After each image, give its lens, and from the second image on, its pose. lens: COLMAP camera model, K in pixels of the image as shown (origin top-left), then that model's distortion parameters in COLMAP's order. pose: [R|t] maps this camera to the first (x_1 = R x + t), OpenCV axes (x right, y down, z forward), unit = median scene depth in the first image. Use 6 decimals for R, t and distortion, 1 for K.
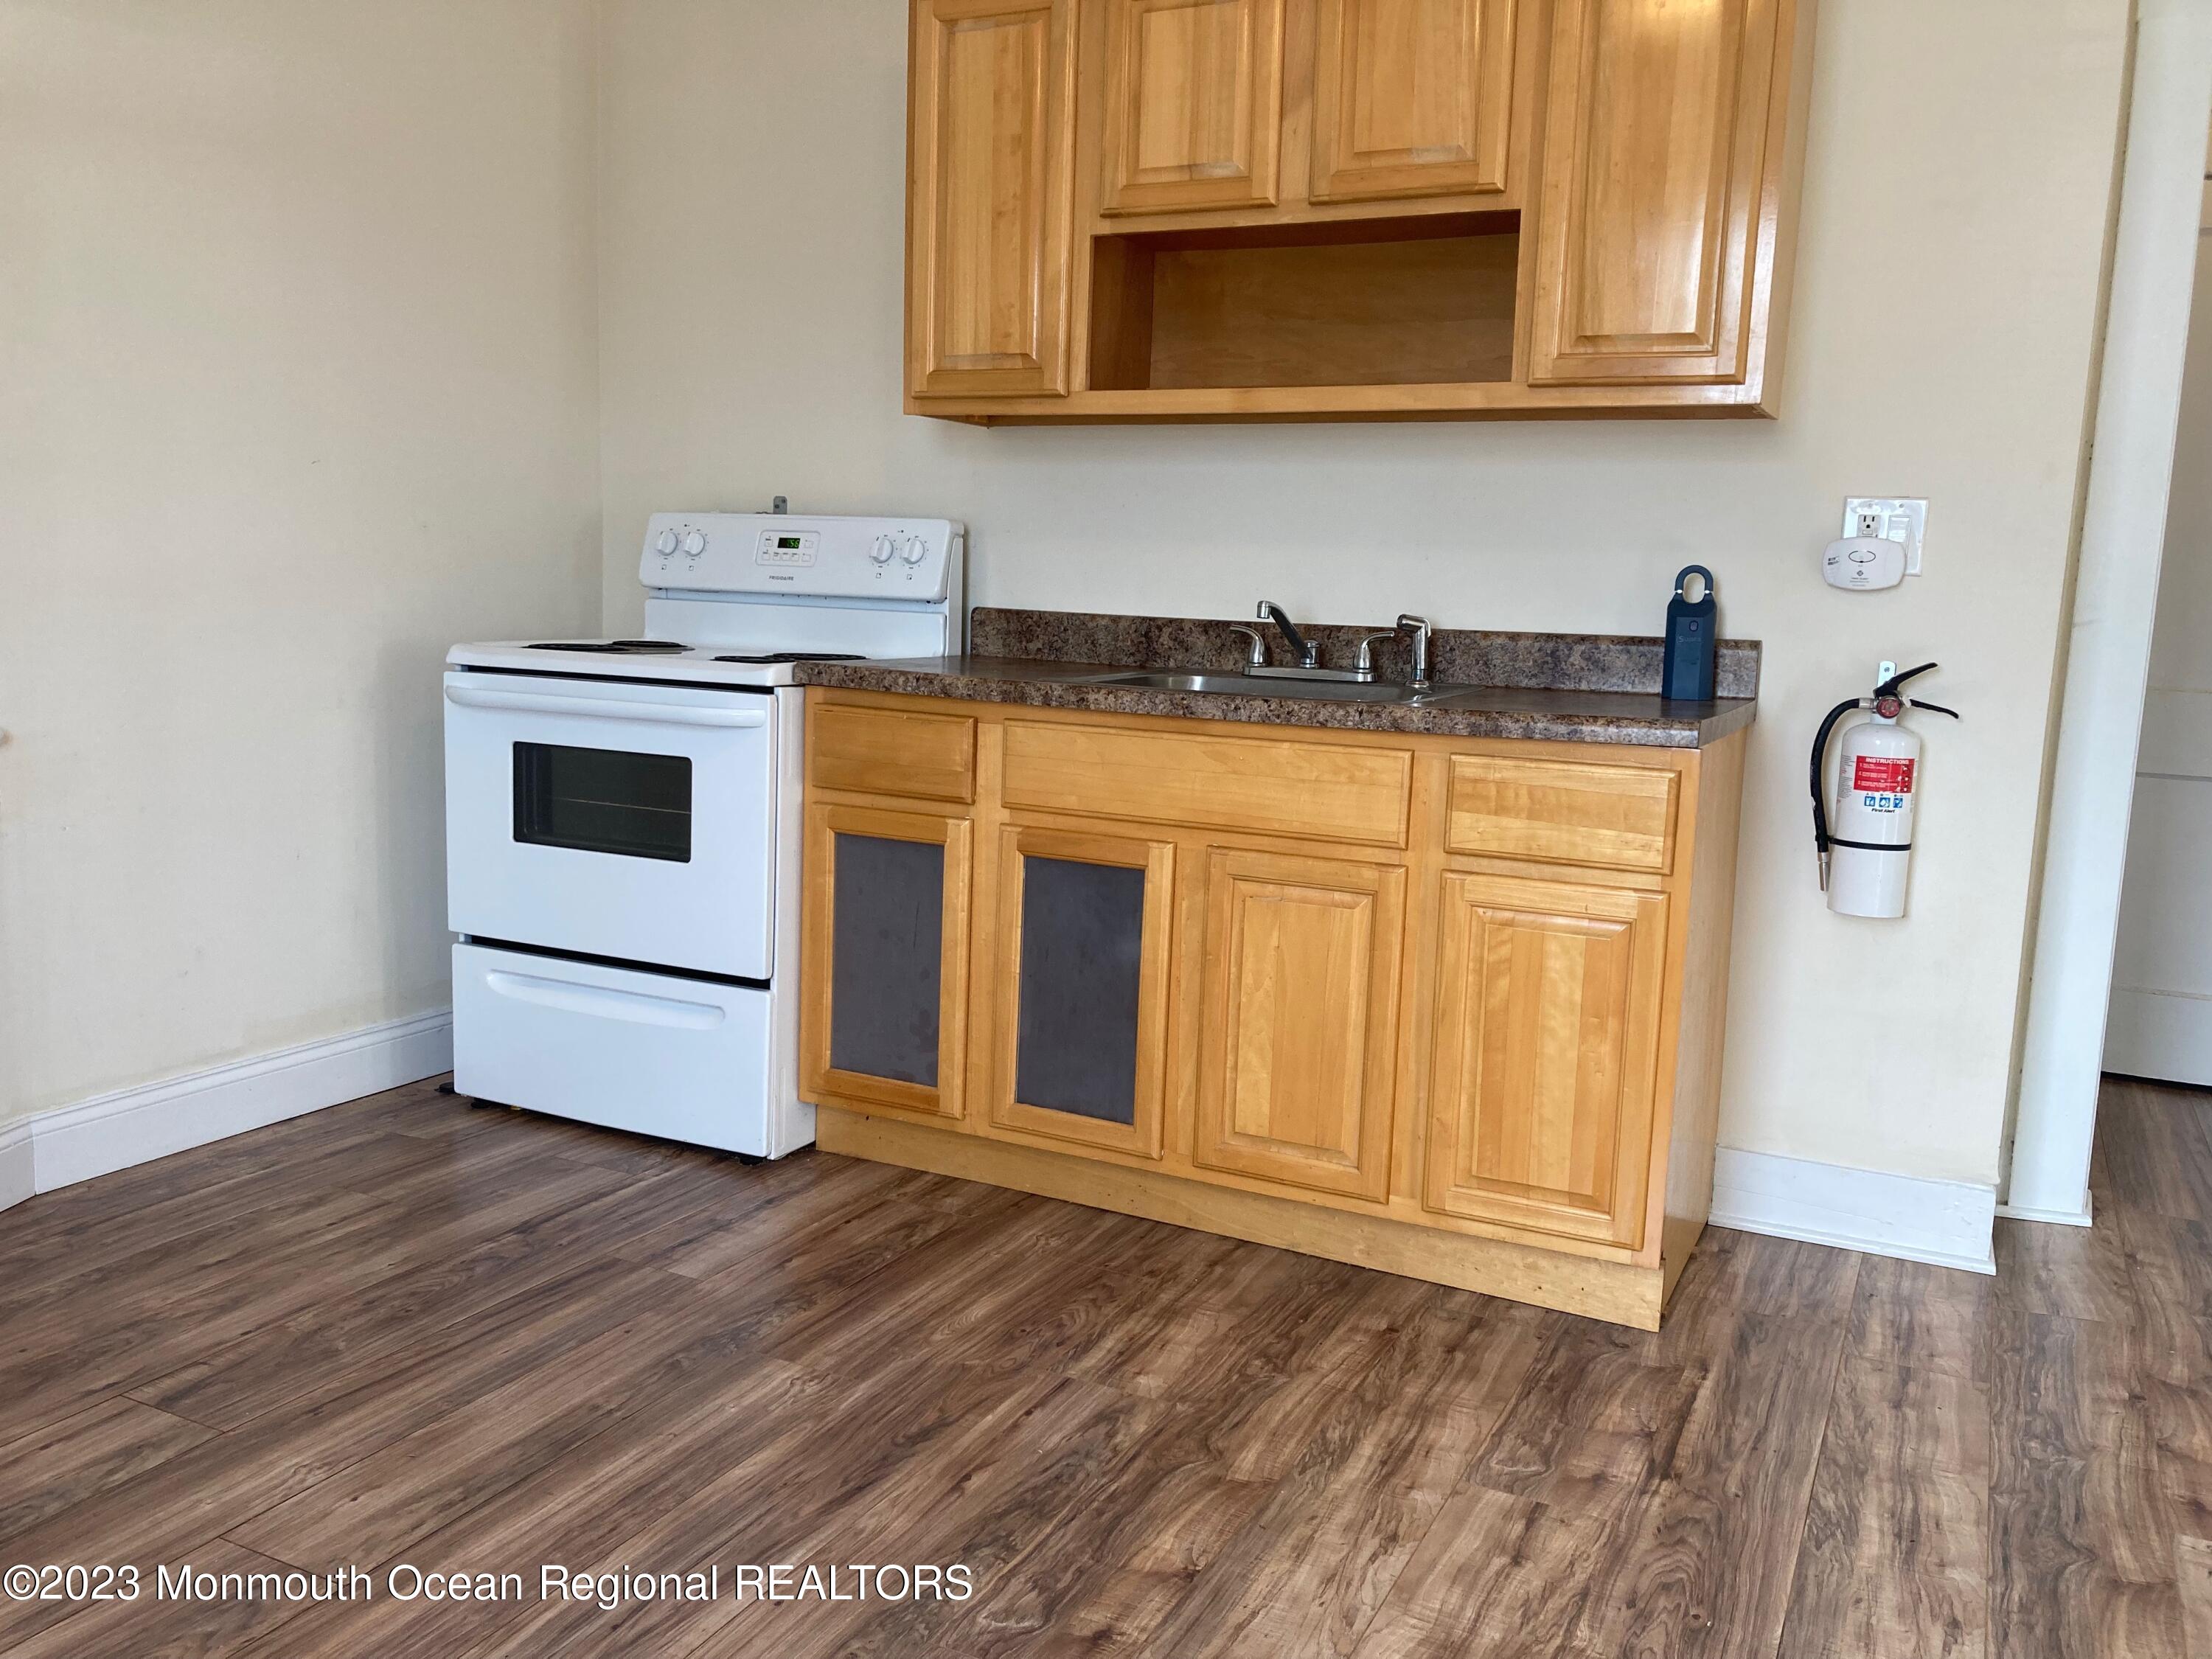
lens RADIAL K [[1806.7, 0, 1110.7], [0, 1806.7, 826.3], [0, 0, 1]] dist [0.018999, -0.012758]
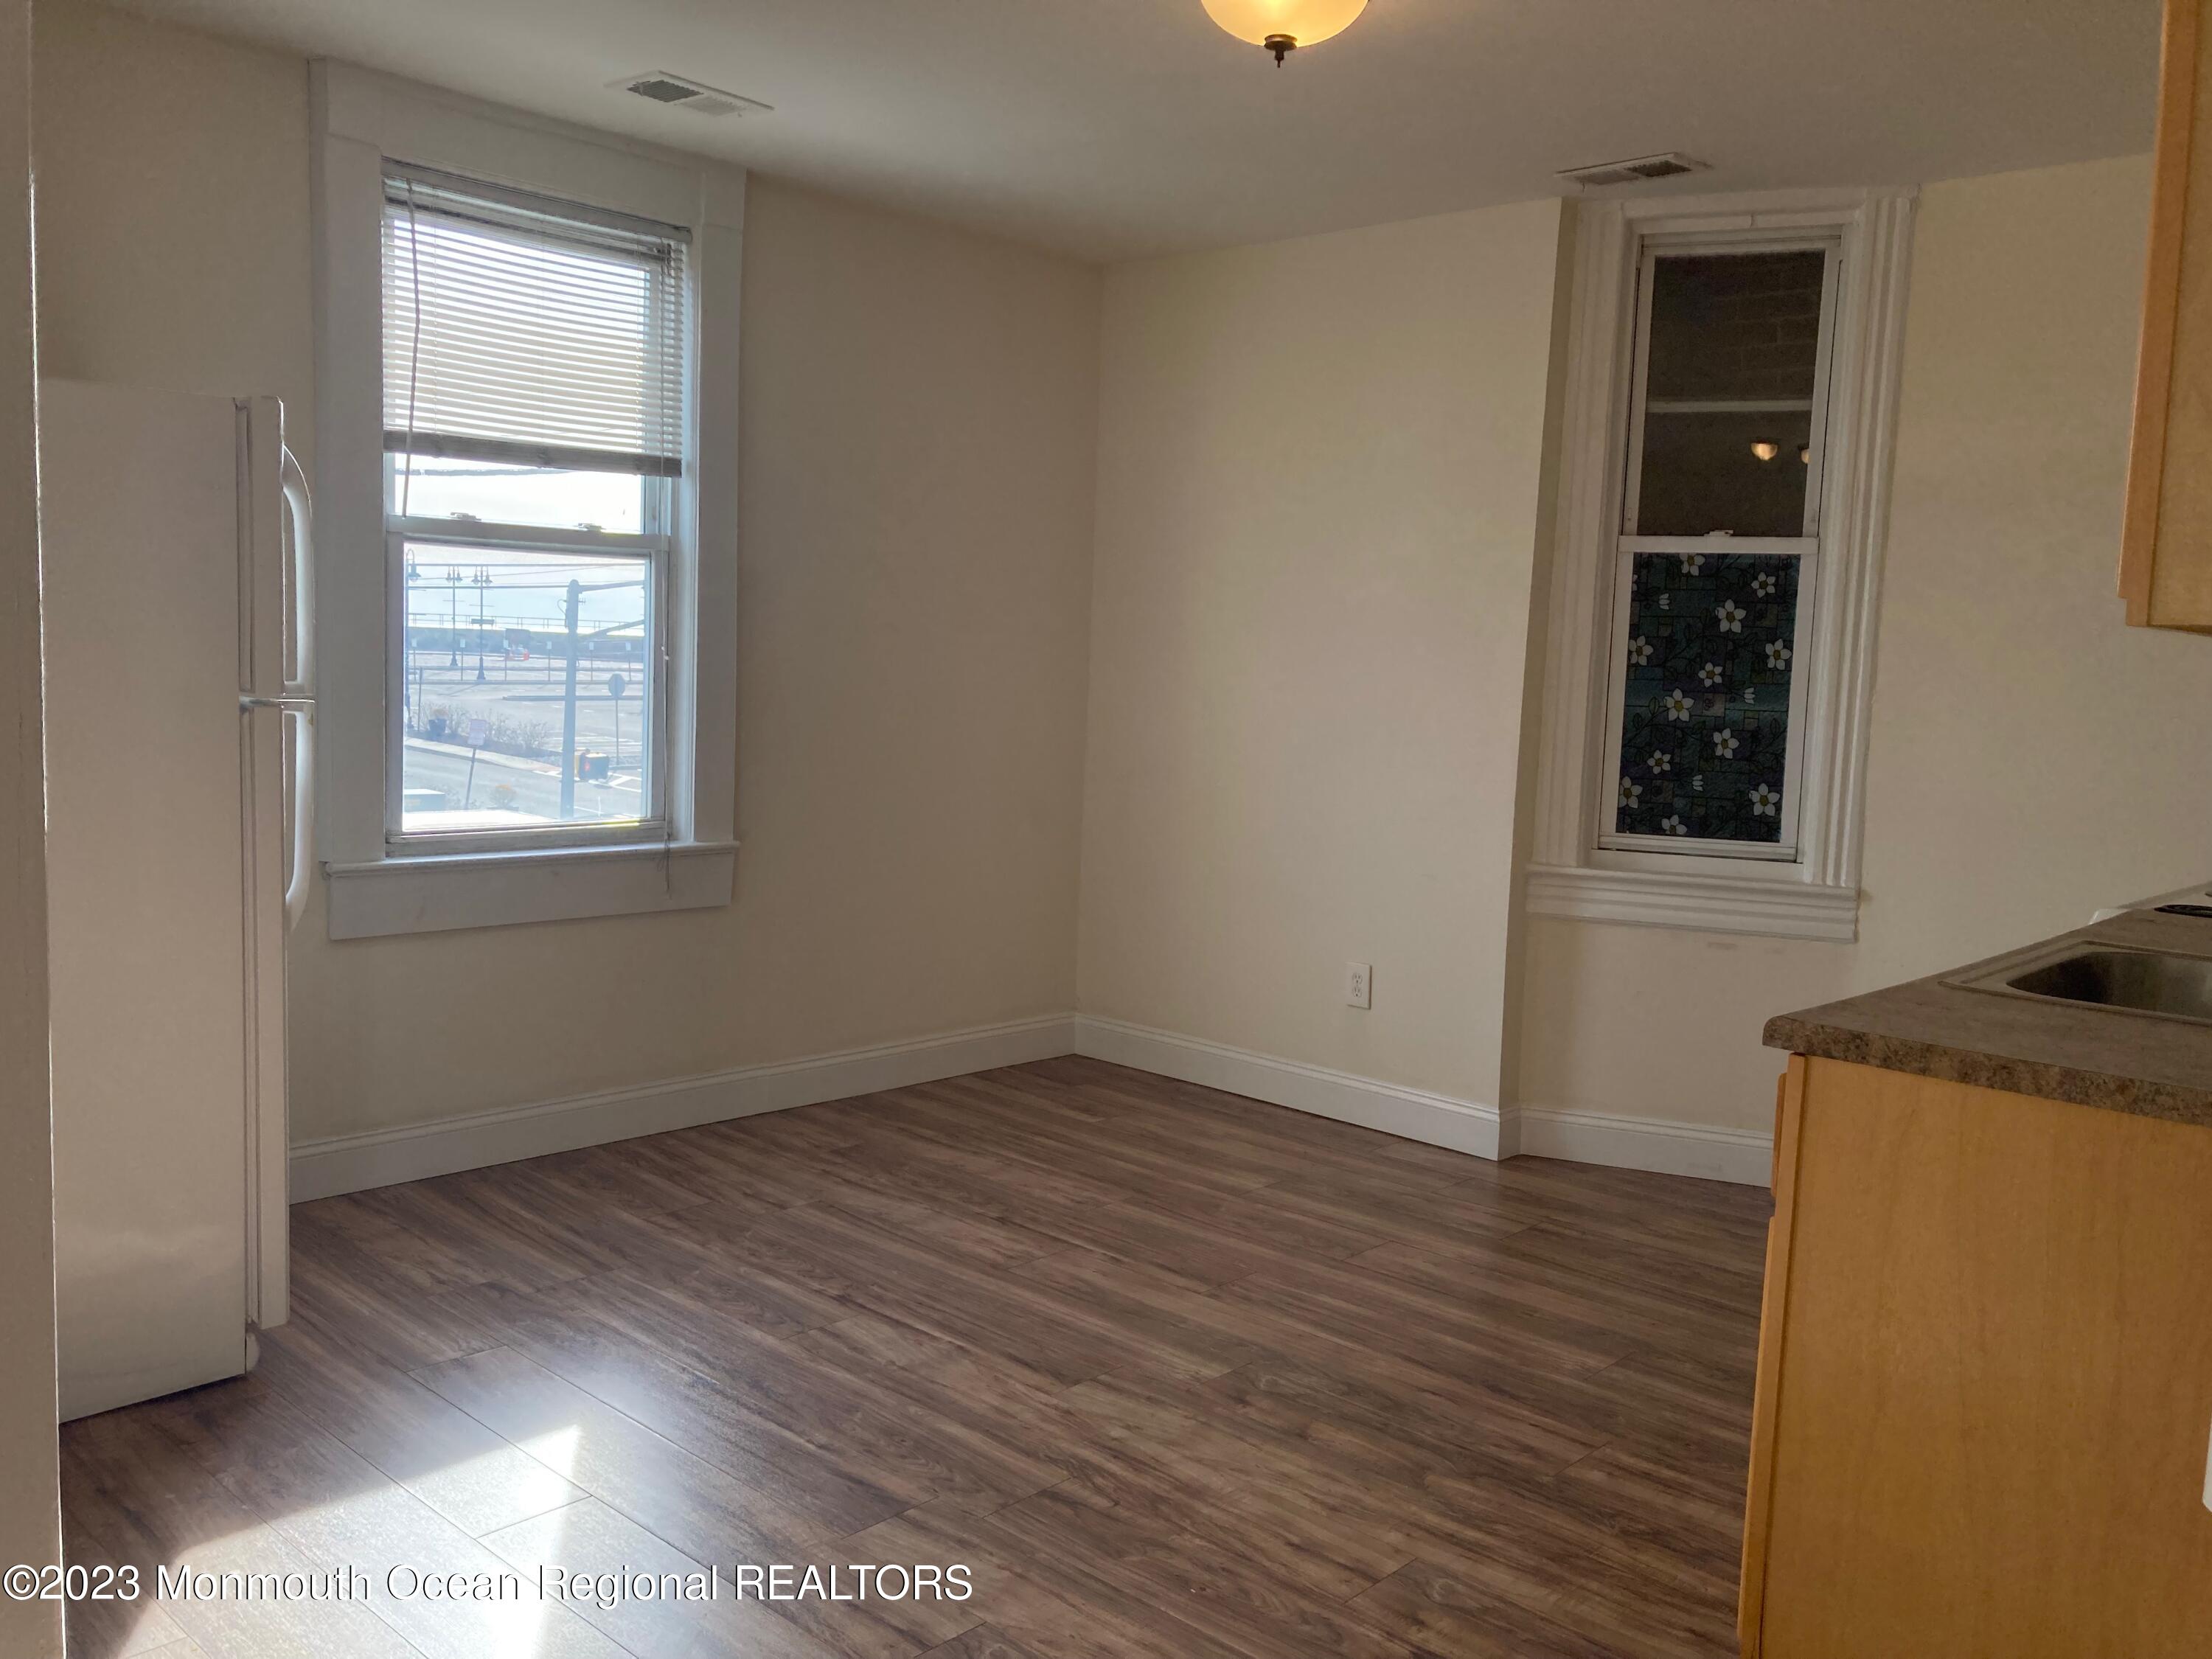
lens RADIAL K [[1806.7, 0, 1111.6], [0, 1806.7, 836.9], [0, 0, 1]] dist [0.018999, -0.012758]
pose [[-0.285518, 0.057174, -0.956666, 1.368514], [-0.175490, 0.978222, 0.110837, -0.206680], [0.942169, 0.199531, -0.269267, 1.026724]]
